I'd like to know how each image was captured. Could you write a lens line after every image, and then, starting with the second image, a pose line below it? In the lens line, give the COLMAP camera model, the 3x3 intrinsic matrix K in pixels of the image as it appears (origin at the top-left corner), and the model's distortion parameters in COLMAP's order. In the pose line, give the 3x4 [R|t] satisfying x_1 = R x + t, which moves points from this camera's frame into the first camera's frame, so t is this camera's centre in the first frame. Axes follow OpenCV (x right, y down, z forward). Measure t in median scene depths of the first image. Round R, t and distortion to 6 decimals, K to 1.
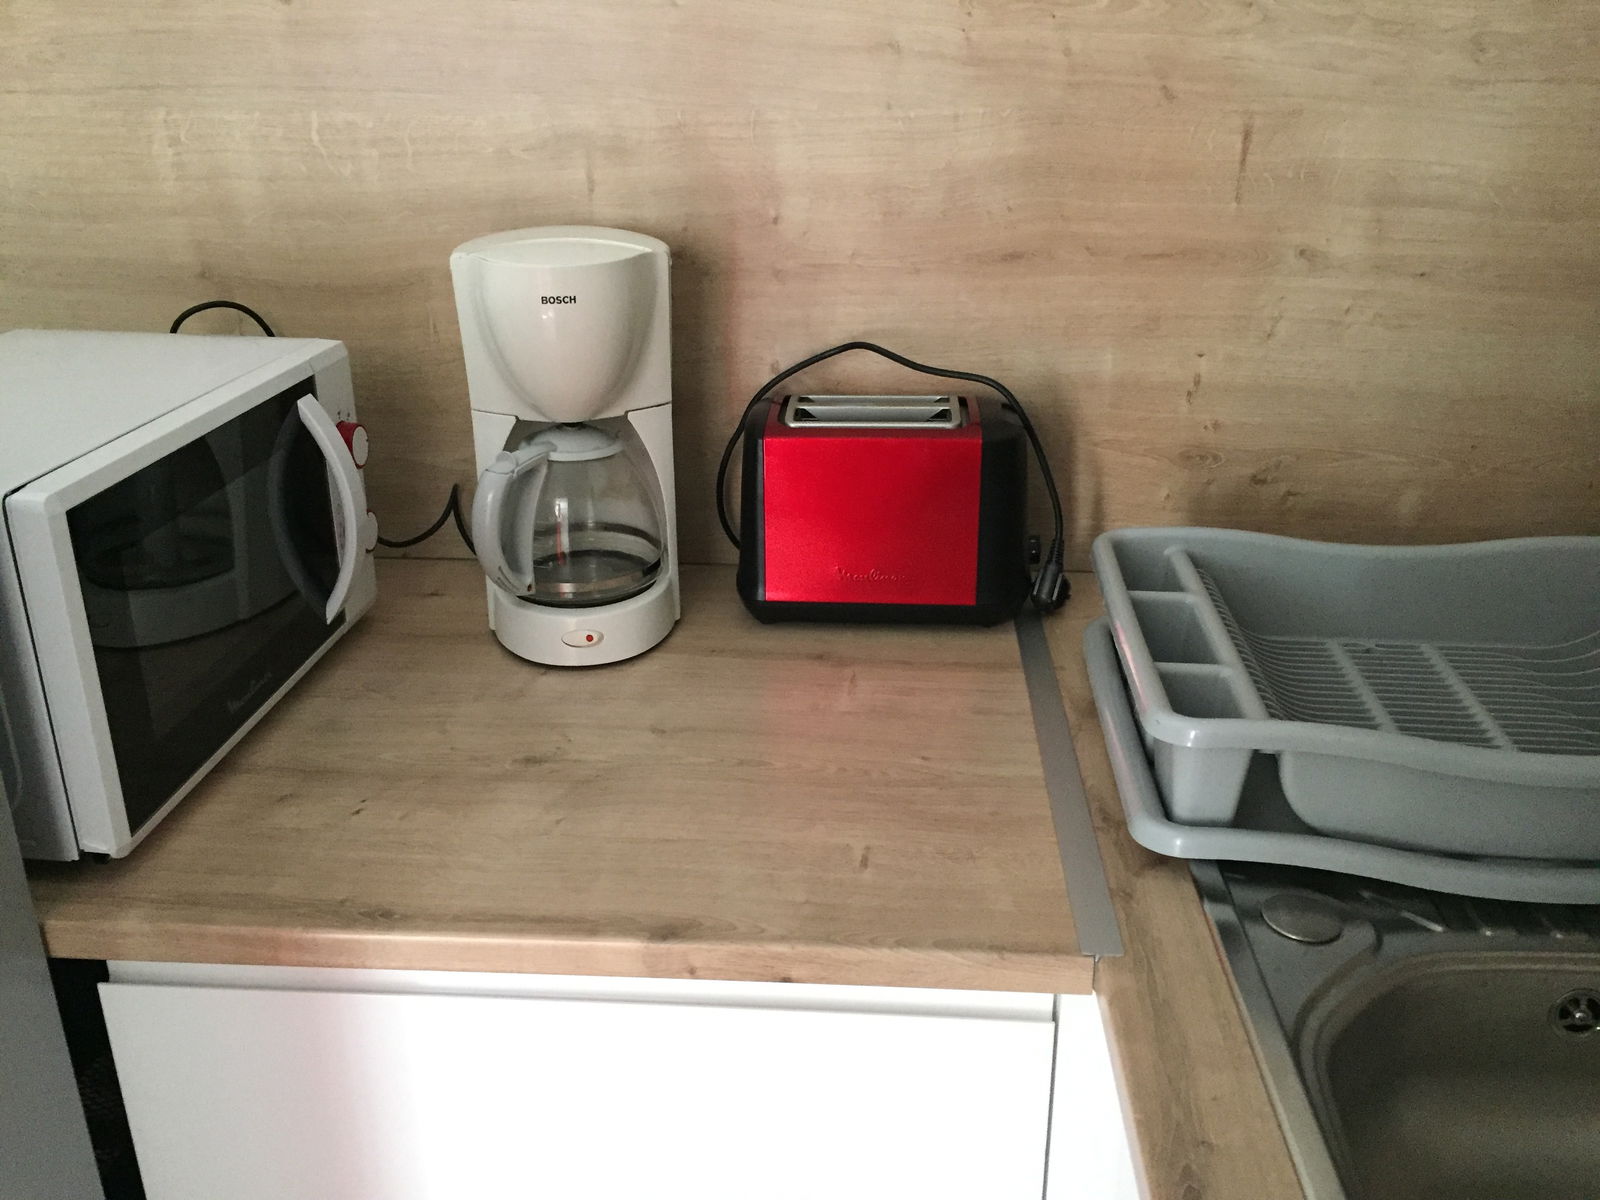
lens RADIAL K [[1367.8, 0, 796.0], [0, 1367.8, 596.4], [0, 0, 1]] dist [0.077703, -0.083333]
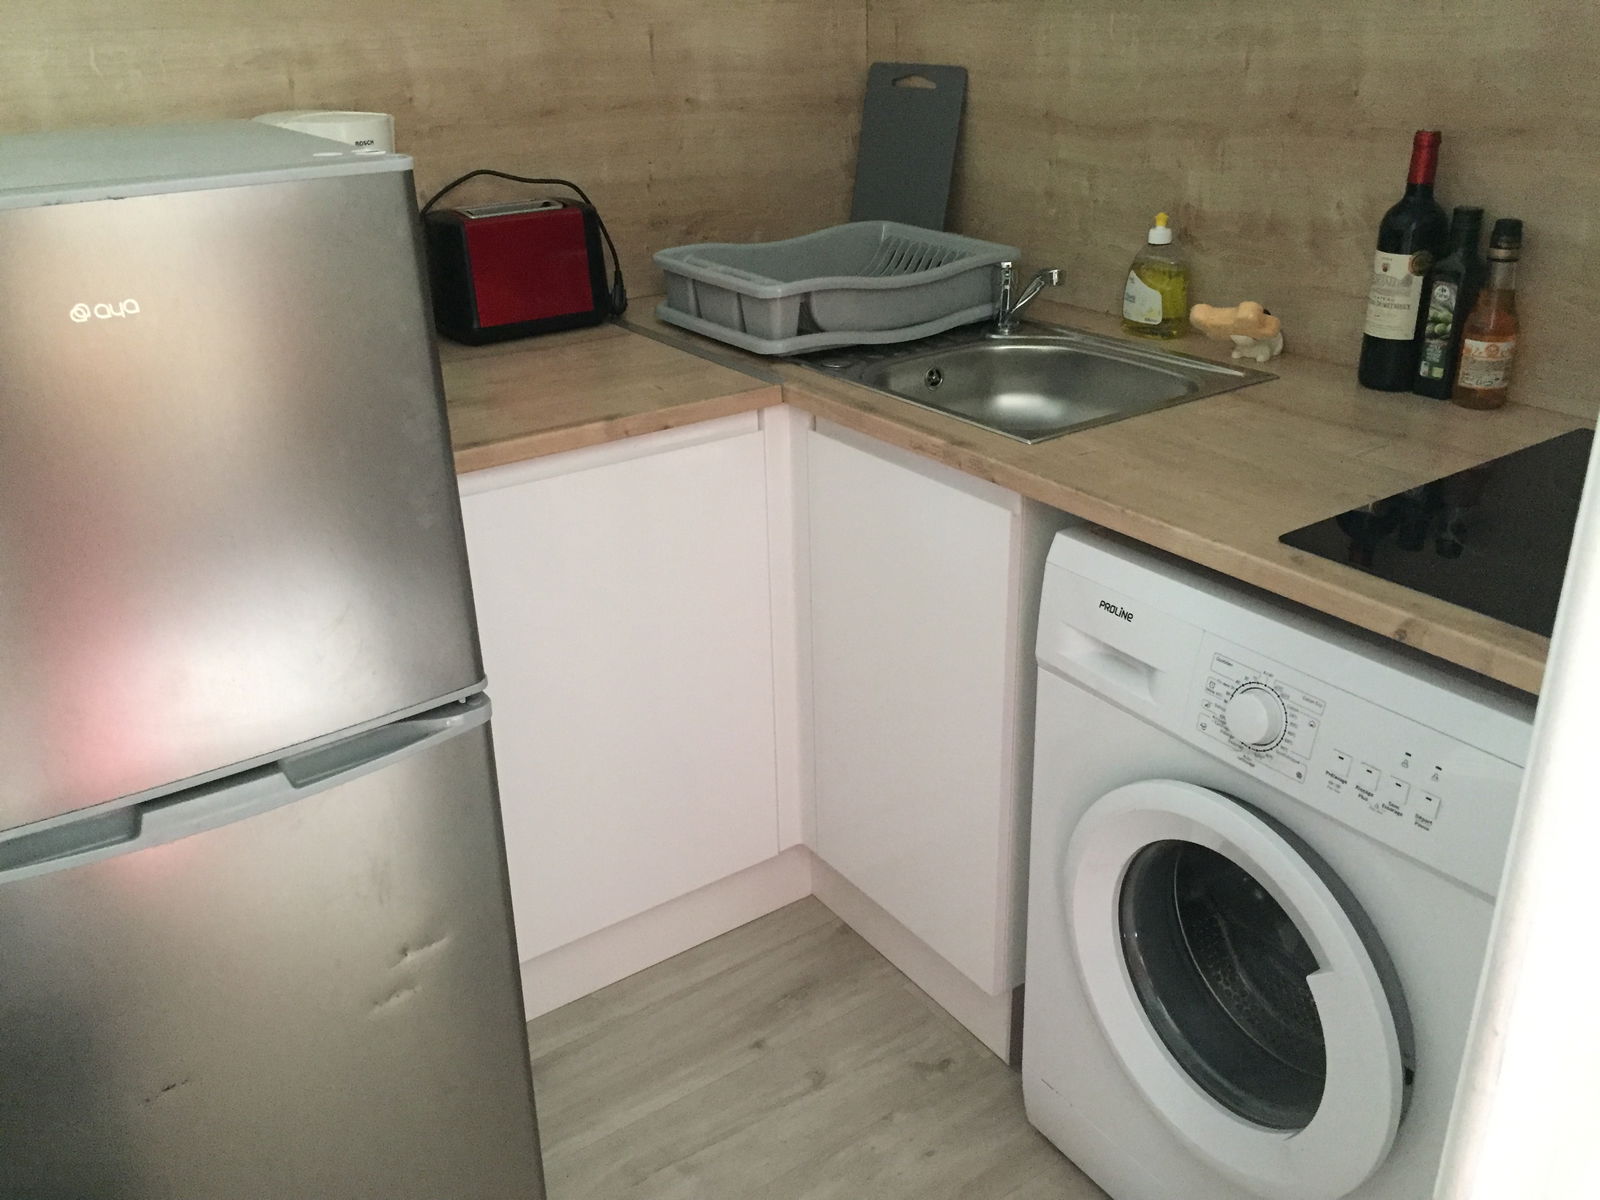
lens RADIAL K [[1367.8, 0, 807.4], [0, 1367.8, 604.6], [0, 0, 1]] dist [0.077703, -0.083333]
pose [[0.787653, -0.271616, 0.553017, -0.720087], [0.249785, 0.961283, 0.116372, 0.228897], [-0.563214, 0.046475, 0.825003, -0.594370]]
